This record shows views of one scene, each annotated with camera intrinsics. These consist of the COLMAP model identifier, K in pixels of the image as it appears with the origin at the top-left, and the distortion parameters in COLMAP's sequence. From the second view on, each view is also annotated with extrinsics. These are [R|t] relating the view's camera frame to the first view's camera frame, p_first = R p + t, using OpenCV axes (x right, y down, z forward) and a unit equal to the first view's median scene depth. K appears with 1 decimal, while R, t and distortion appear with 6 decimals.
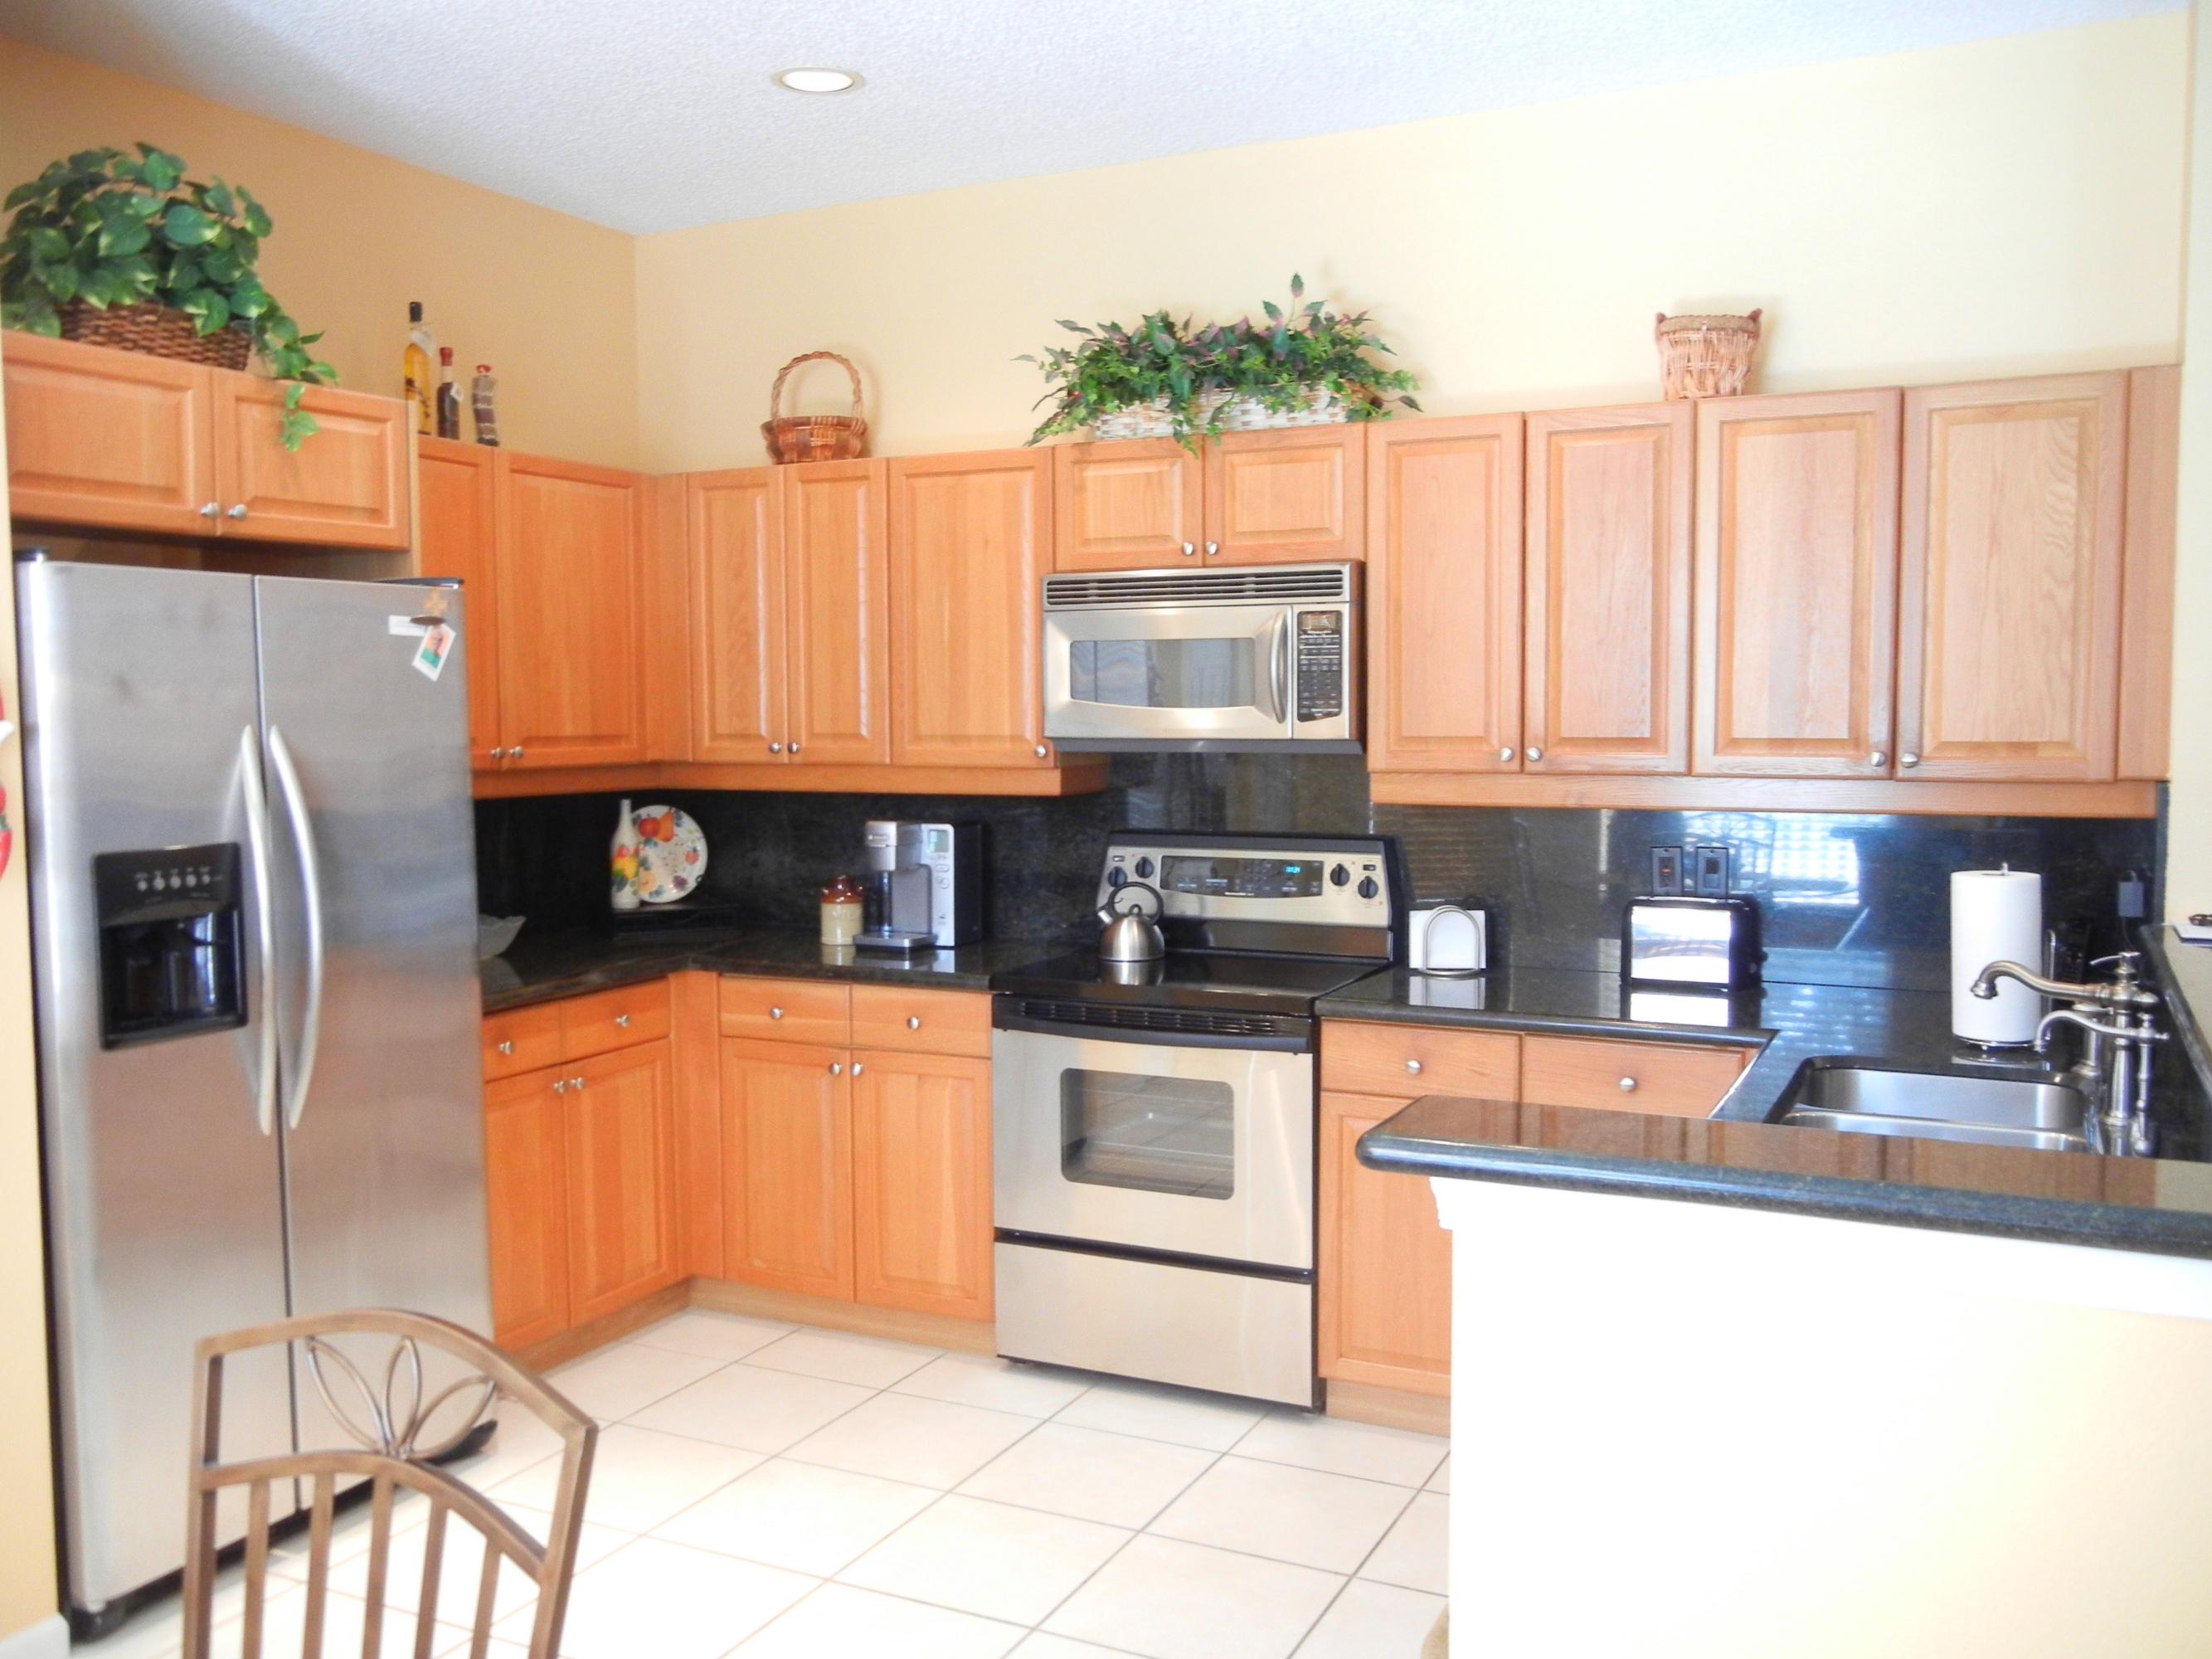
lens RADIAL K [[1913.8, 0, 1104.9], [0, 1913.8, 830.1], [0, 0, 1]] dist [-0.006949, 0.016146]
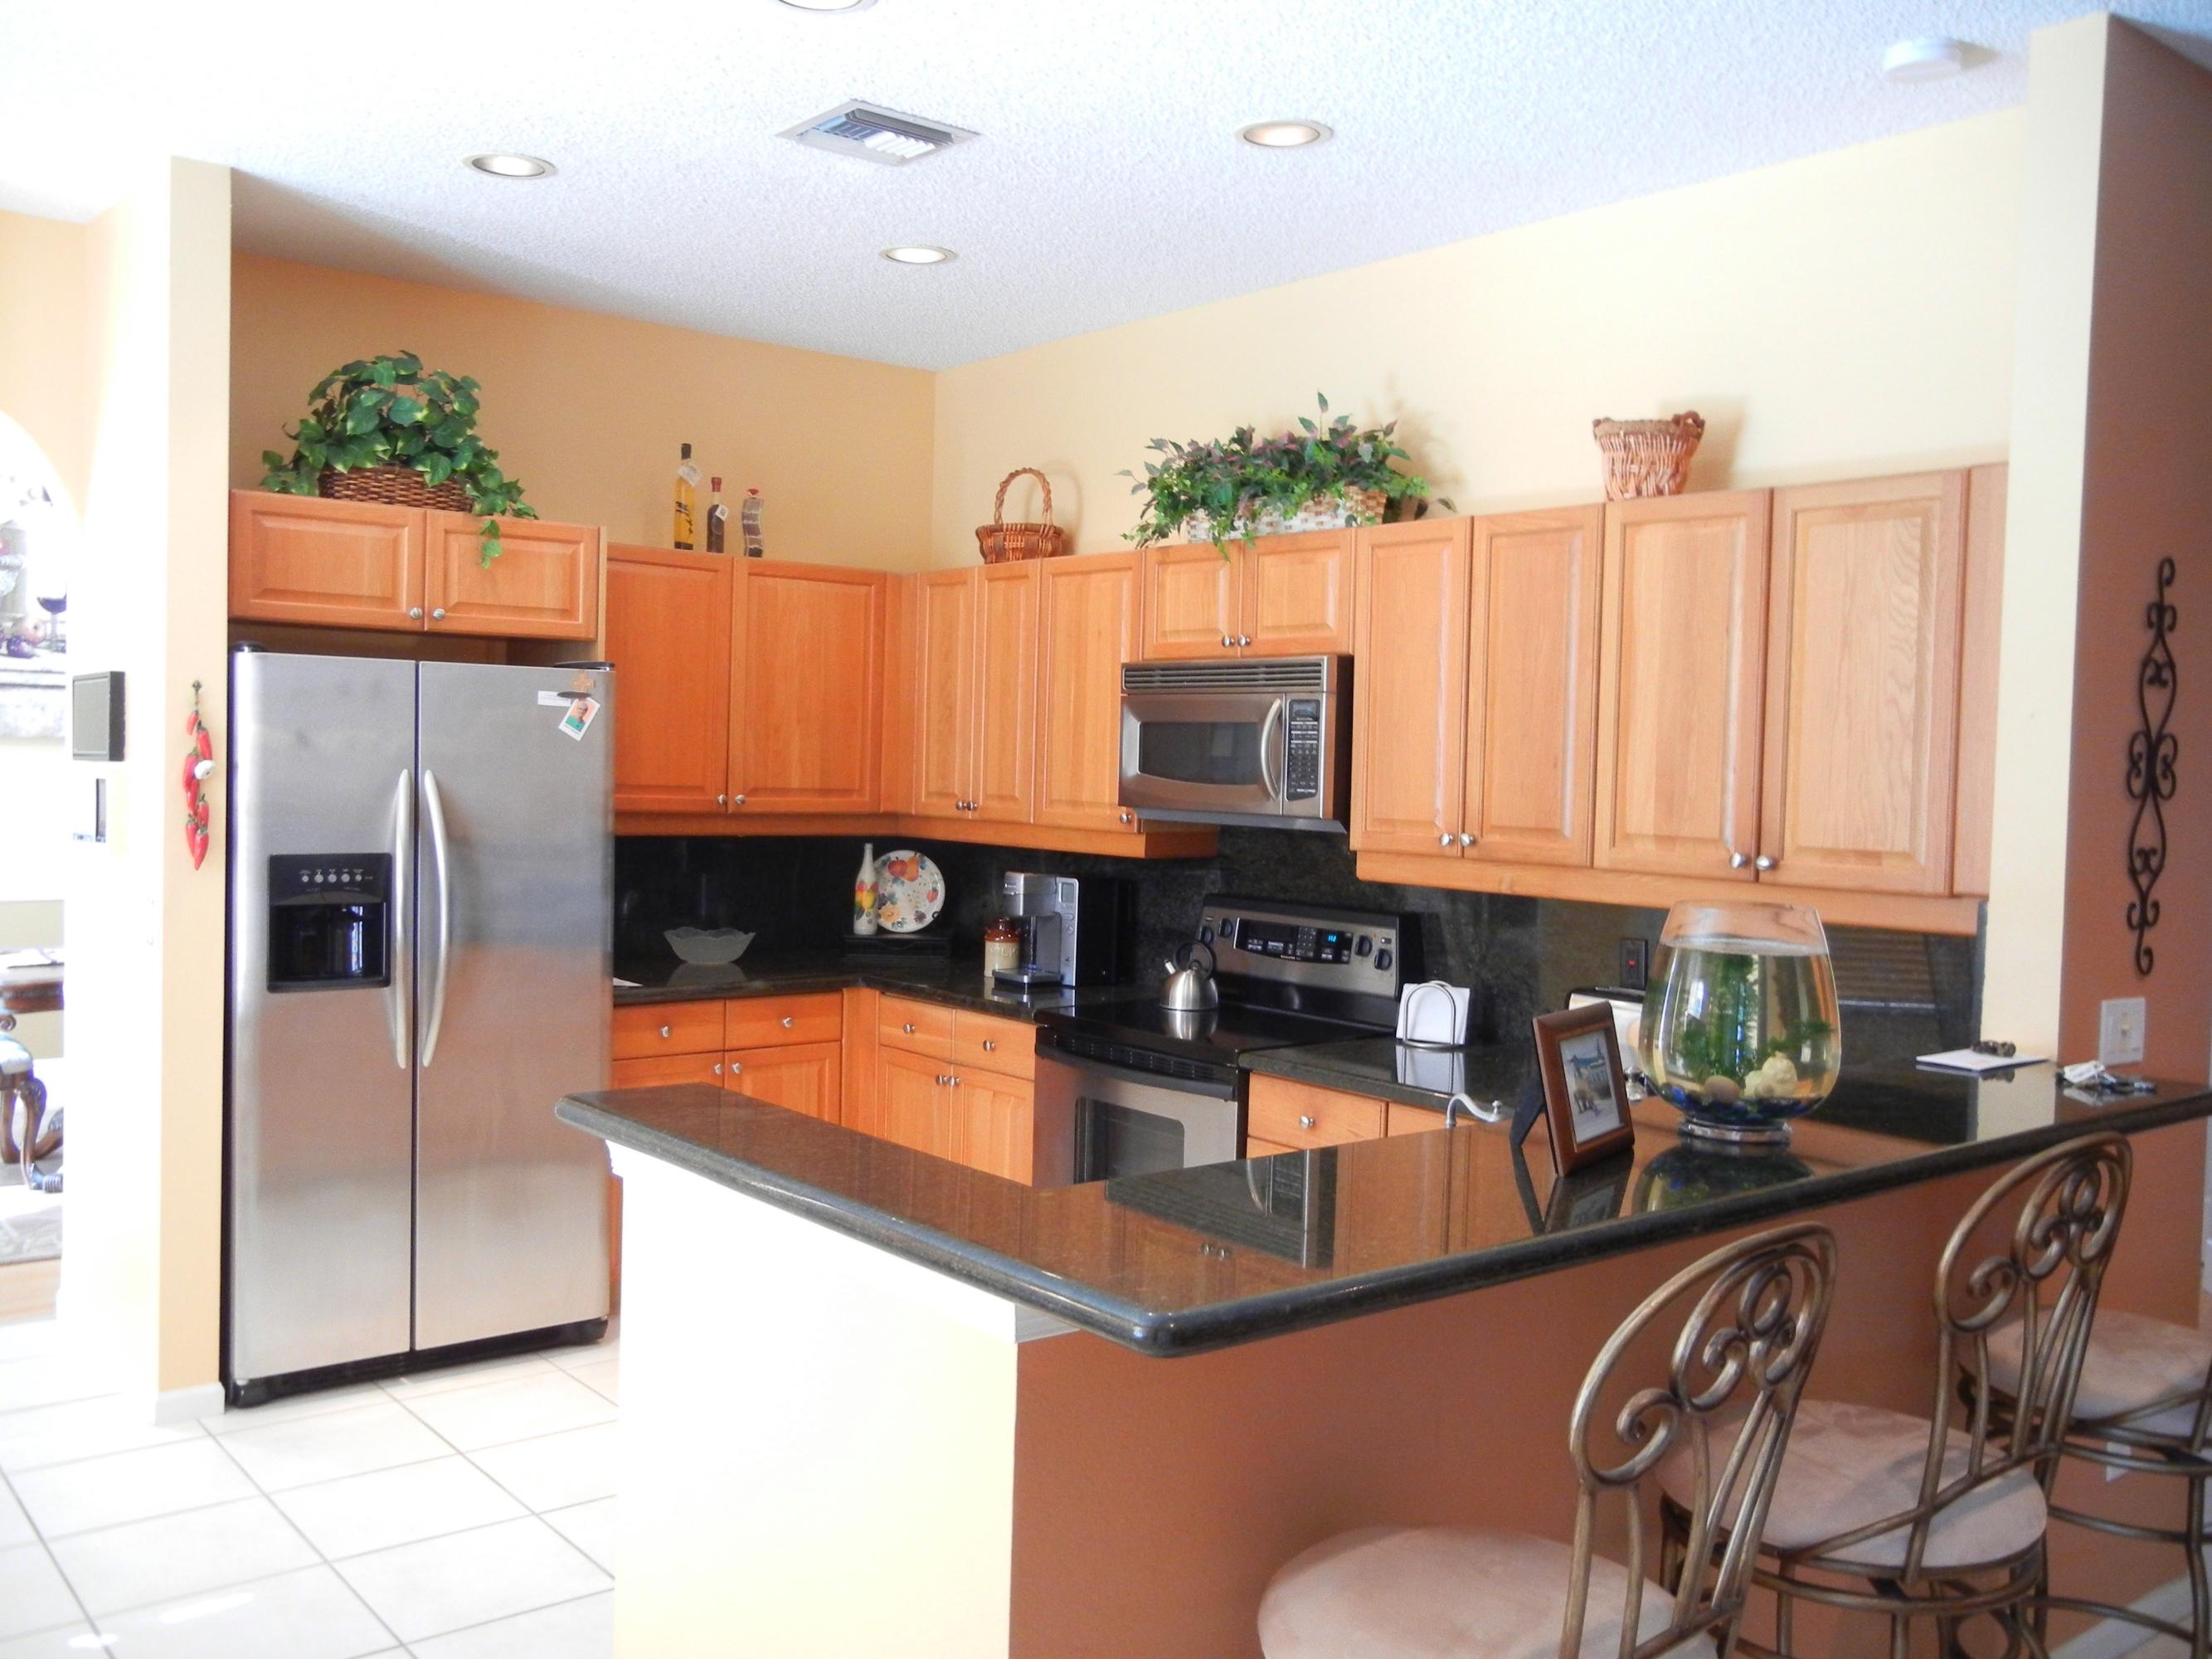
lens RADIAL K [[1913.8, 0, 1099.1], [0, 1913.8, 828.4], [0, 0, 1]] dist [-0.006949, 0.016146]
pose [[0.909018, 0.047422, -0.414050, 0.459630], [-0.061674, 0.997873, -0.021111, -0.011054], [0.412168, 0.044727, 0.910009, -0.037563]]
